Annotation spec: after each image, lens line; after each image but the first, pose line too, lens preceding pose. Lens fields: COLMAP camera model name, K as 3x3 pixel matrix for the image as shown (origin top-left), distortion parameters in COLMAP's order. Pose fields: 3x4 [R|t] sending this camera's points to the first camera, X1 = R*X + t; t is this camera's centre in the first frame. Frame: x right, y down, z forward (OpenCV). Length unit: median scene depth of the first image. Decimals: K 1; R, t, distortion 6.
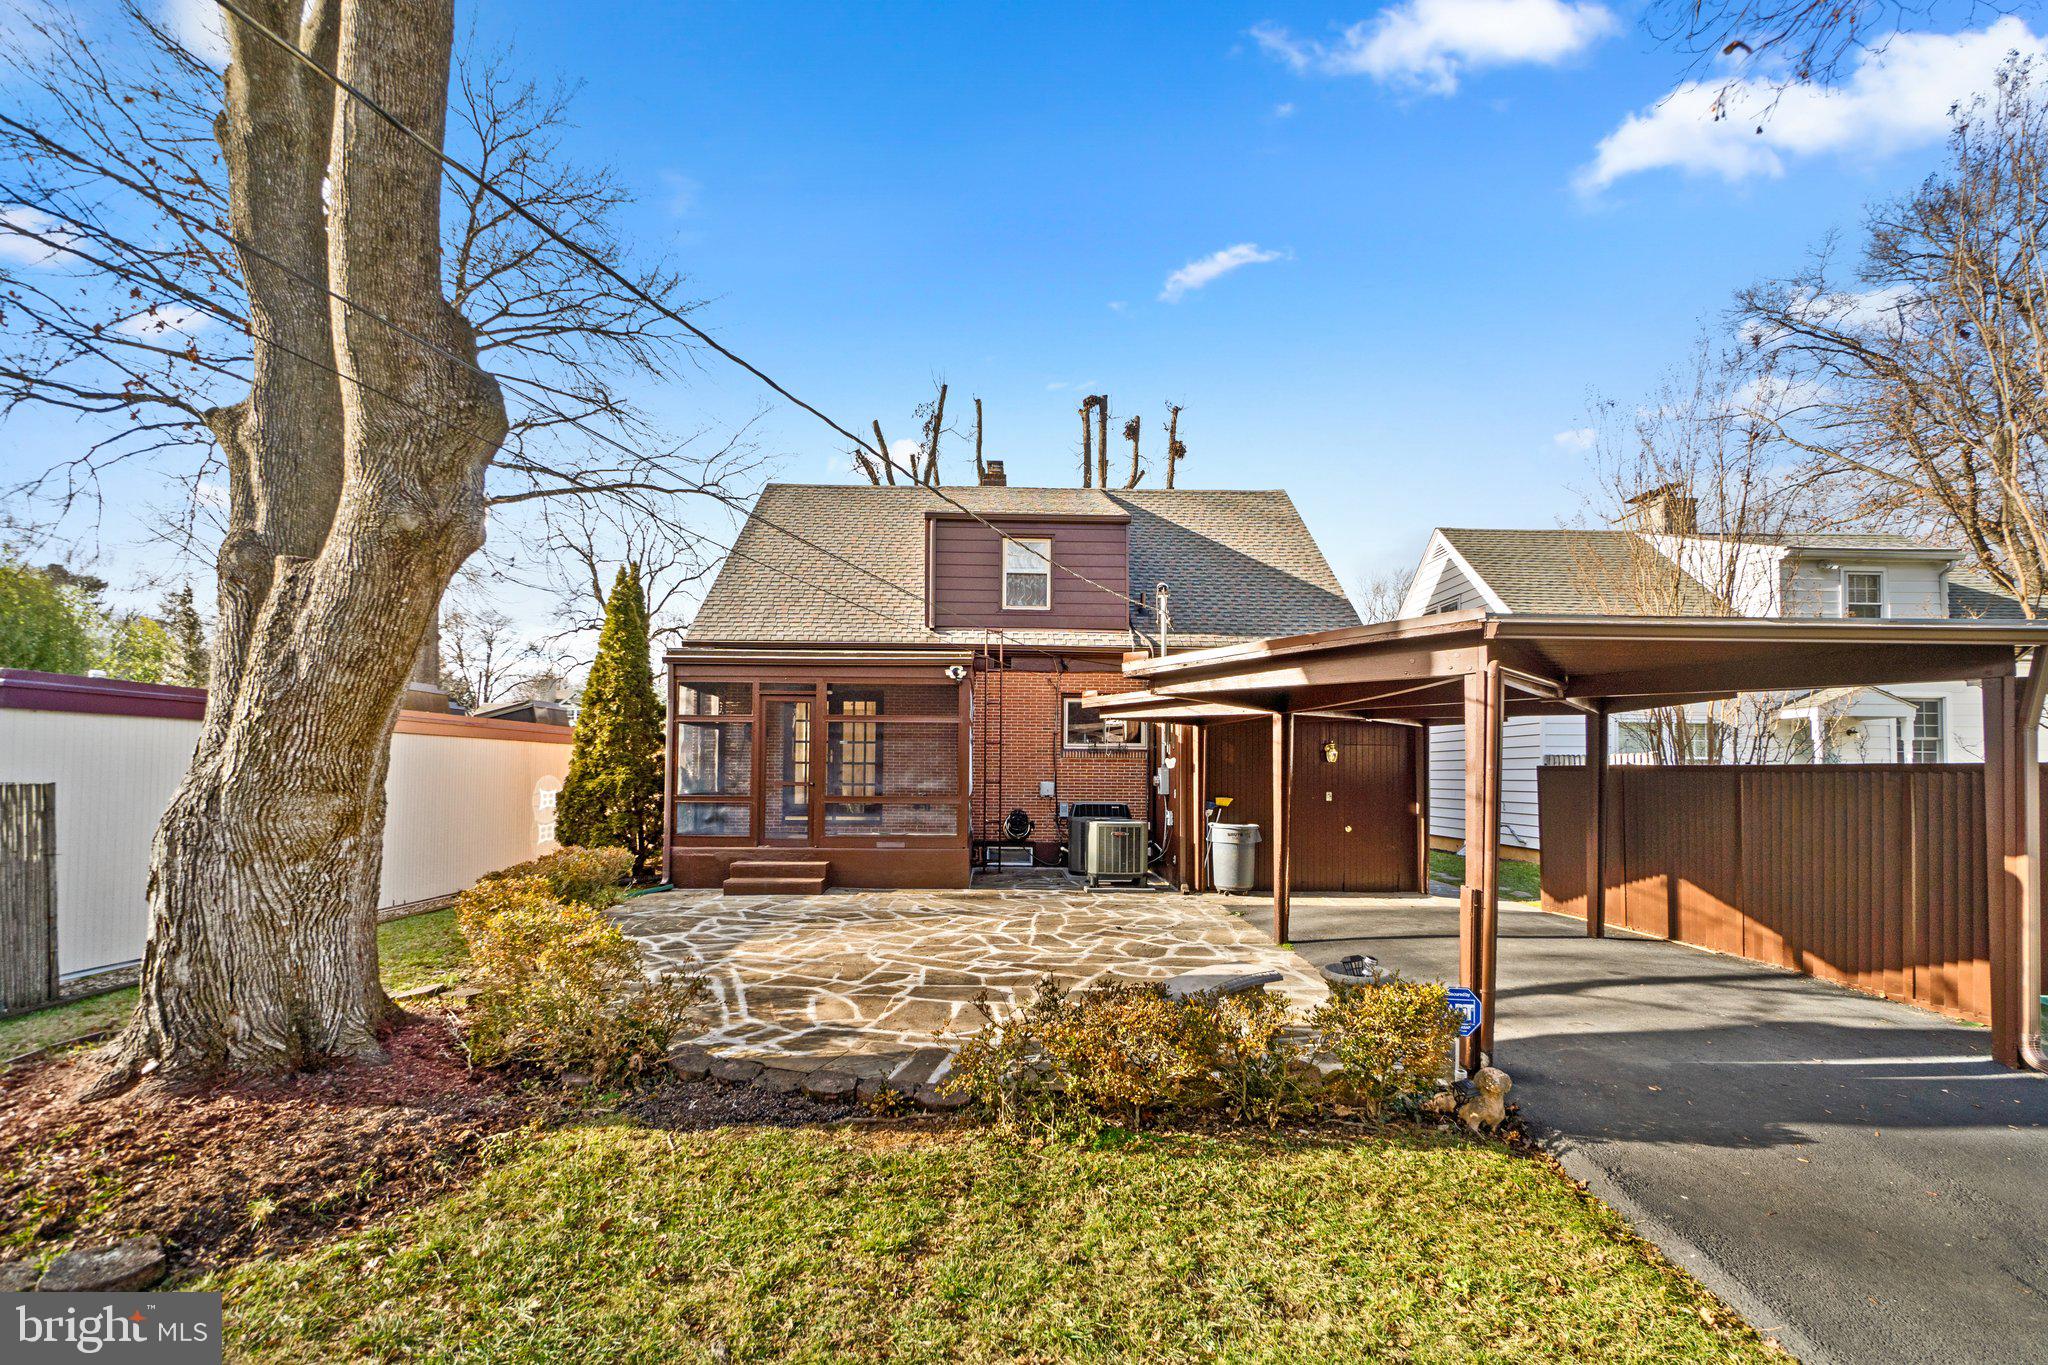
lens RADIAL K [[893.5, 0, 1065.6], [0, 893.5, 741.3], [0, 0, 1]] dist [-0.004832, 0.001221]
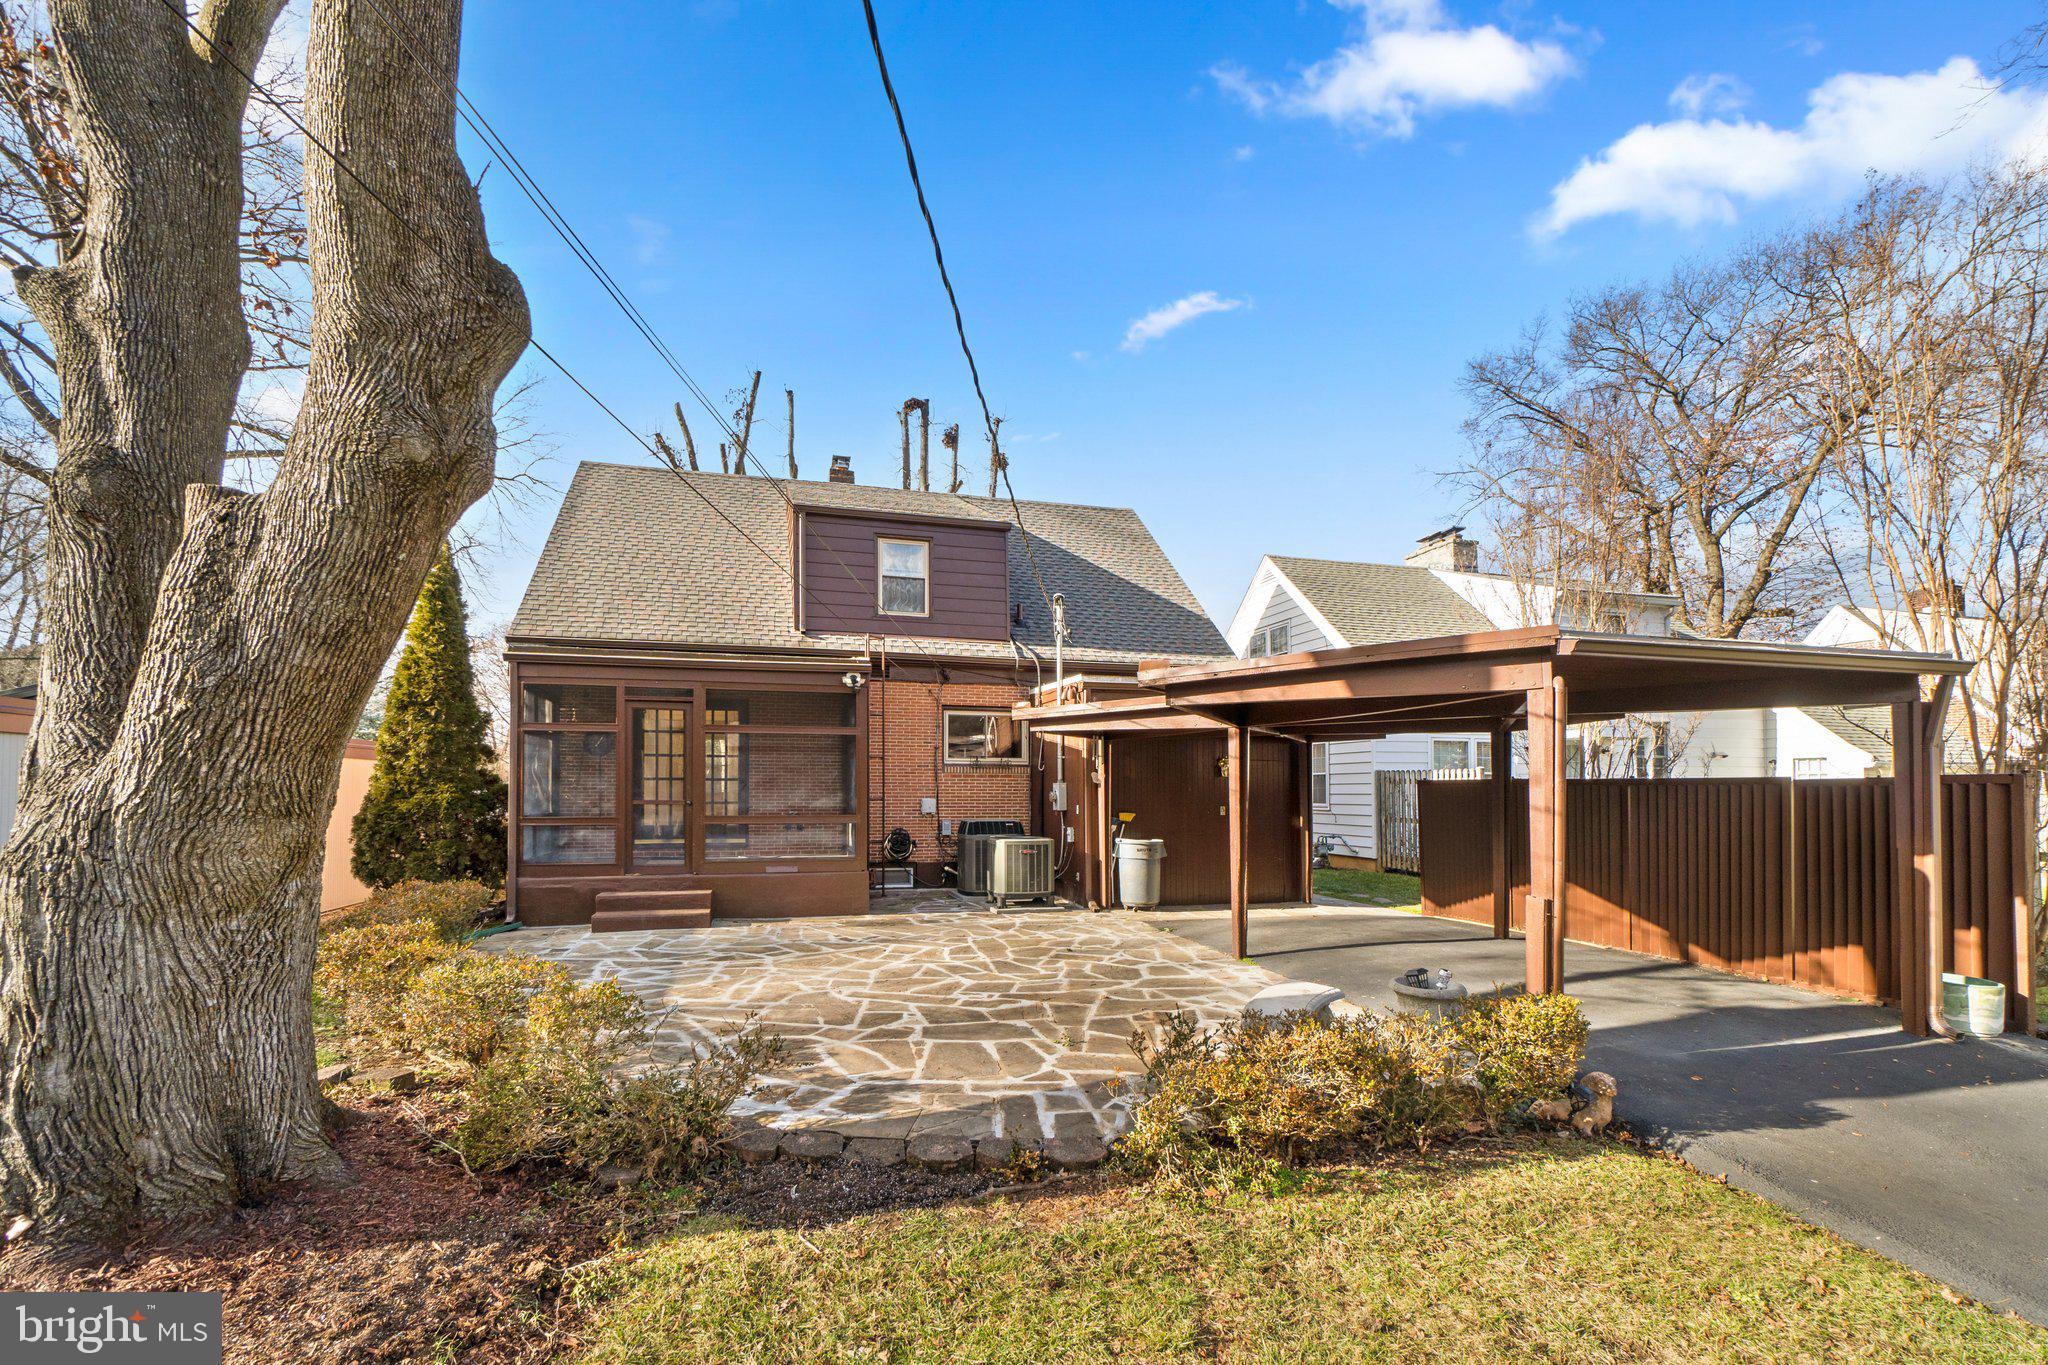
lens RADIAL K [[893.5, 0, 1026.2], [0, 893.5, 766.6], [0, 0, 1]] dist [-0.004832, 0.001221]
pose [[0.972726, 0.001411, 0.231953, -0.297276], [-0.003626, 0.999952, 0.009126, 0.005415], [-0.231929, -0.009718, 0.972684, 0.115790]]
